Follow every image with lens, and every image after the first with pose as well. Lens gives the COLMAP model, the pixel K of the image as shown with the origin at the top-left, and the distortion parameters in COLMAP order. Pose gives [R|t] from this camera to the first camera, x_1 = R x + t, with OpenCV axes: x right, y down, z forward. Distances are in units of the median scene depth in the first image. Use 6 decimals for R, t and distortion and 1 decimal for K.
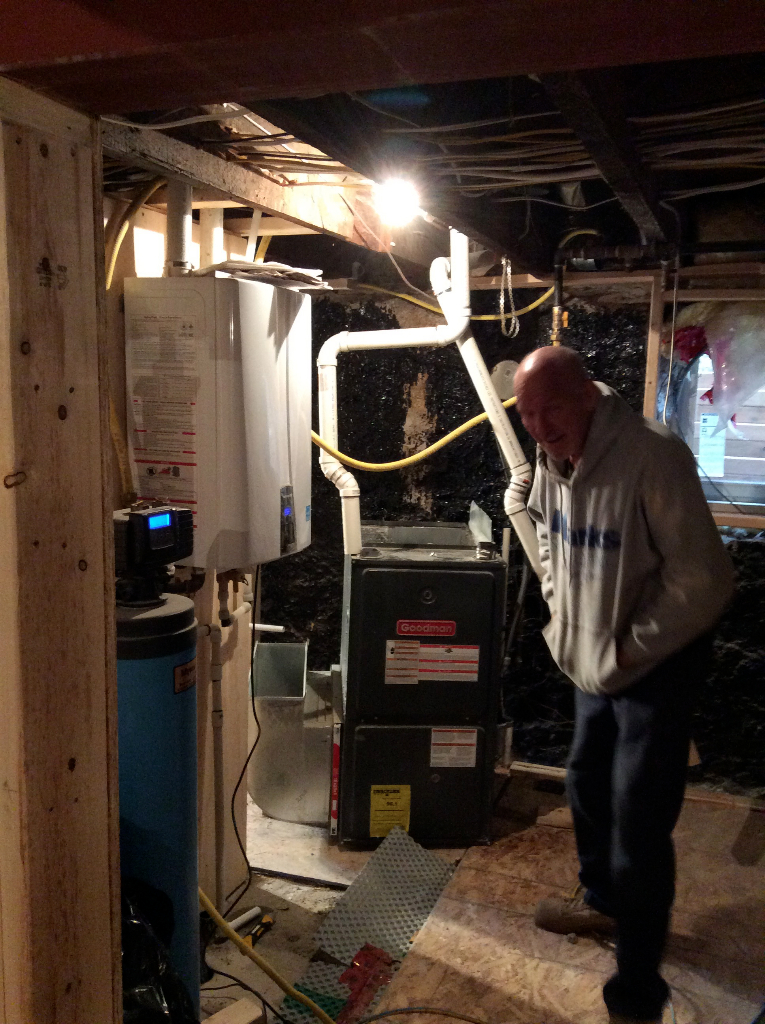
lens RADIAL K [[941.4, 0, 382.8], [0, 941.4, 516.8], [0, 0, 1]] dist [0.051932, 0.003484]
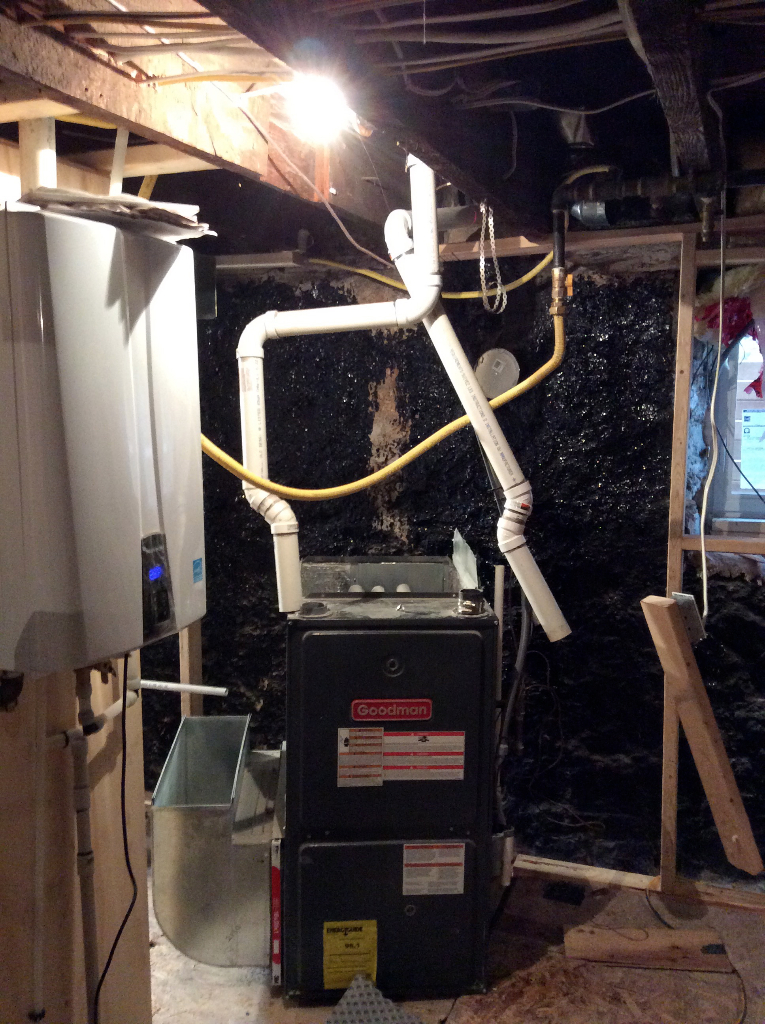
lens RADIAL K [[951.7, 0, 380.1], [0, 951.7, 510.2], [0, 0, 1]] dist [0.007867, -0.007899]
pose [[0.999692, -0.023632, -0.007563, 0.044728], [0.023528, 0.999631, -0.013558, -0.027069], [0.007881, 0.013376, 0.999879, 0.246123]]
